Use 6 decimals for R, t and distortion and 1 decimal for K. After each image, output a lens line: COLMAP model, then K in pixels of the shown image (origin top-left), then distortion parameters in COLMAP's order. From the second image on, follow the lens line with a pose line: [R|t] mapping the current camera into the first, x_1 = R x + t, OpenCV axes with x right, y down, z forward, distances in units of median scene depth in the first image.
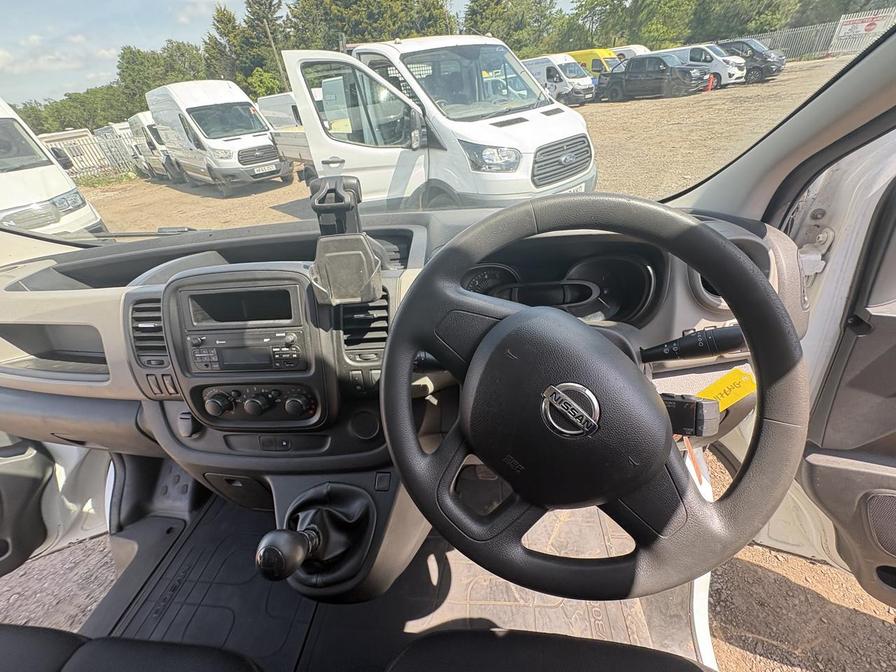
lens RADIAL K [[357.2, 0, 451.3], [0, 357.2, 333.1], [0, 0, 1]] dist [-0.003669, 0.001842]
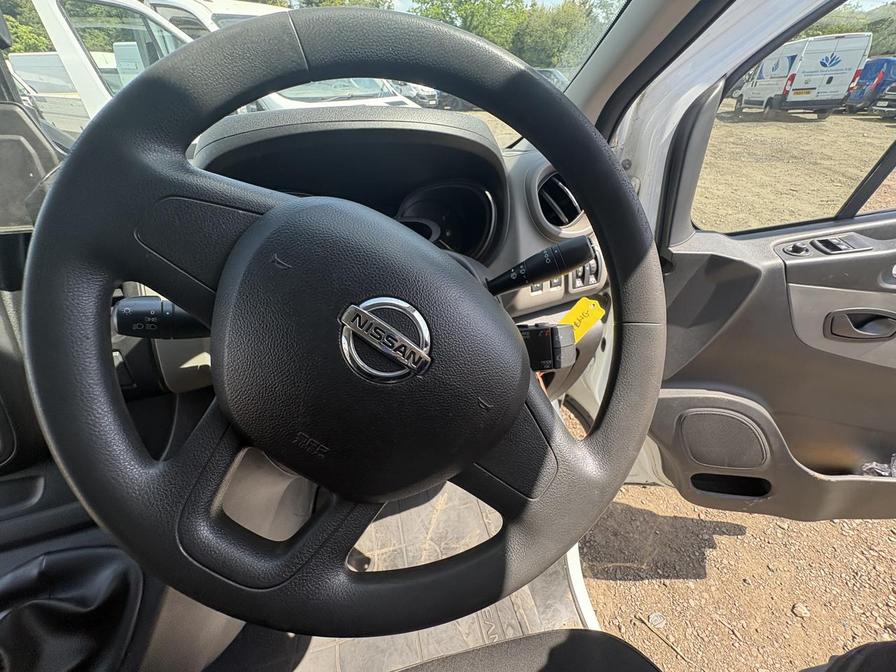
lens RADIAL K [[357.2, 0, 448.9], [0, 357.2, 331.0], [0, 0, 1]] dist [-0.003669, 0.001842]
pose [[0.935843, -0.102122, 0.337296, 0.103513], [0.105482, 0.994386, 0.008402, 0.094196], [-0.336260, 0.027716, 0.941361, 0.168374]]
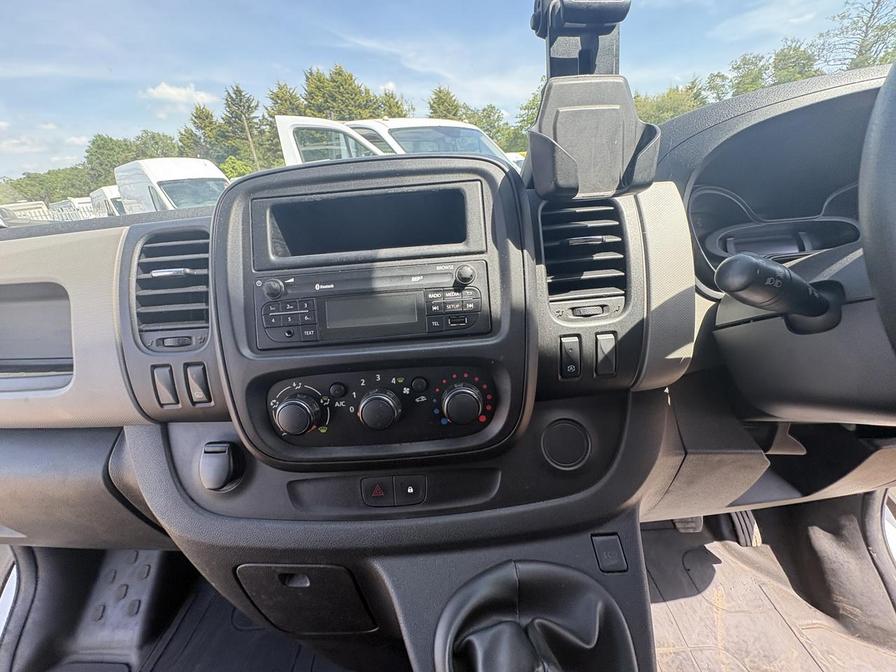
lens RADIAL K [[357.2, 0, 448.6], [0, 357.2, 334.3], [0, 0, 1]] dist [-0.003669, 0.001842]
pose [[0.995037, -0.009072, 0.099089, -0.393661], [0.028533, 0.980030, -0.196791, 0.159027], [-0.095325, 0.198641, 0.975425, 0.361330]]
